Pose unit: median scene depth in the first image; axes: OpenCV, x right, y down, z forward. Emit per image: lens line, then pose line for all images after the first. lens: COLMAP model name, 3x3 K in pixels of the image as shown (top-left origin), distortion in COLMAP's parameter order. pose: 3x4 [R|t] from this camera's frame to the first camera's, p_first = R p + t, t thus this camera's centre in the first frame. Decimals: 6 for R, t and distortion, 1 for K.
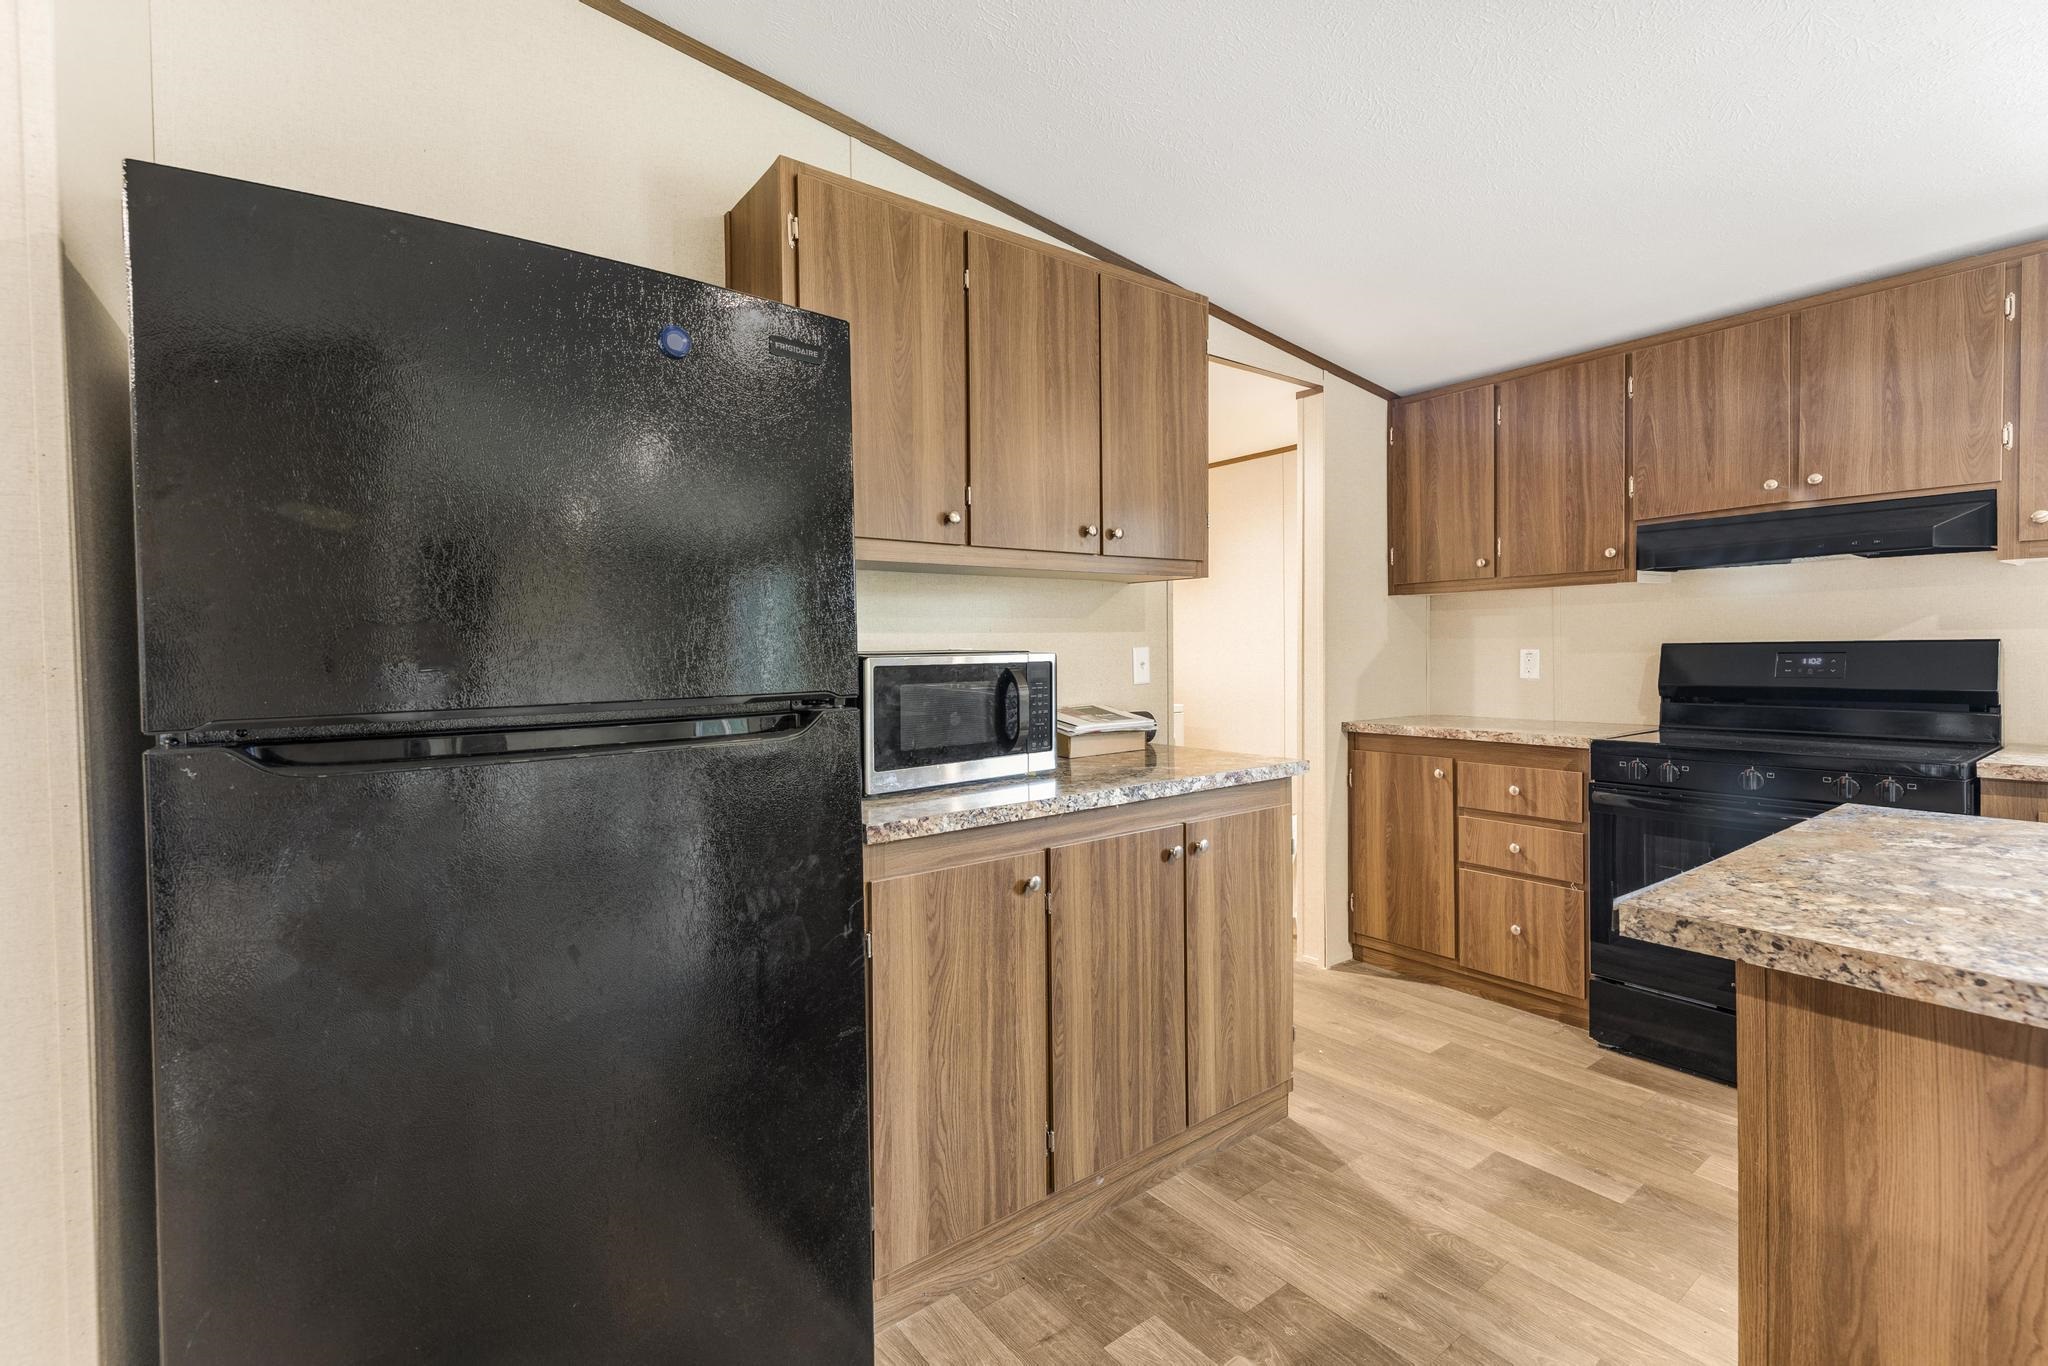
lens RADIAL K [[888.7, 0, 1013.5], [0, 888.7, 665.2], [0, 0, 1]] dist [0.005359, -0.000299]
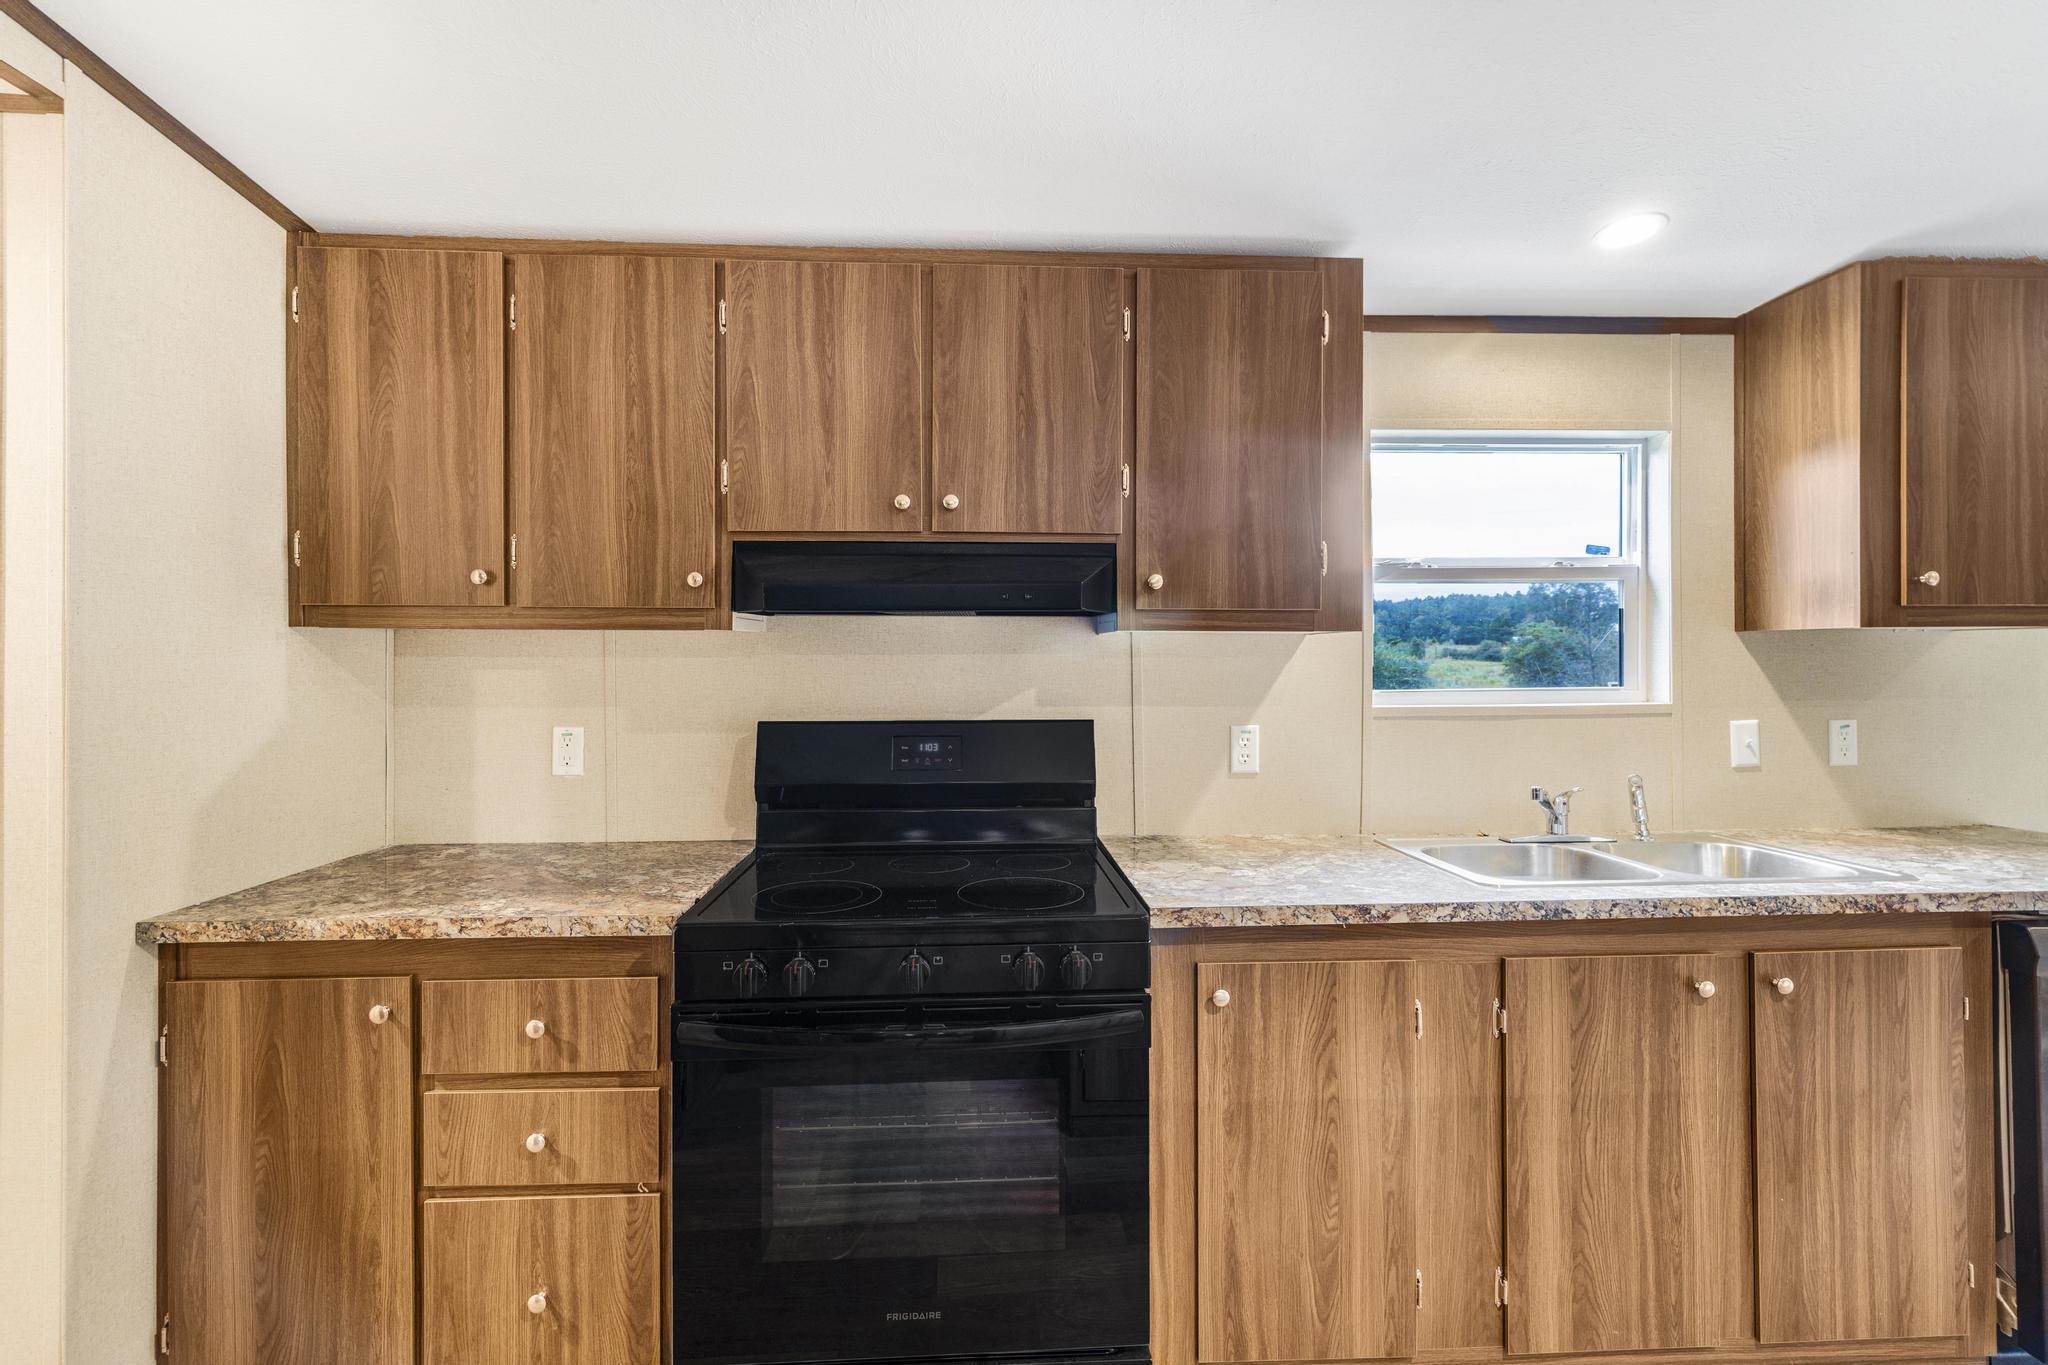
lens RADIAL K [[888.7, 0, 1013.5], [0, 888.7, 664.7], [0, 0, 1]] dist [0.005359, -0.000299]
pose [[0.555087, 0.008800, 0.831746, 0.287963], [0.007489, 0.999851, -0.015577, -0.057402], [-0.831758, 0.014875, 0.554938, 0.485649]]
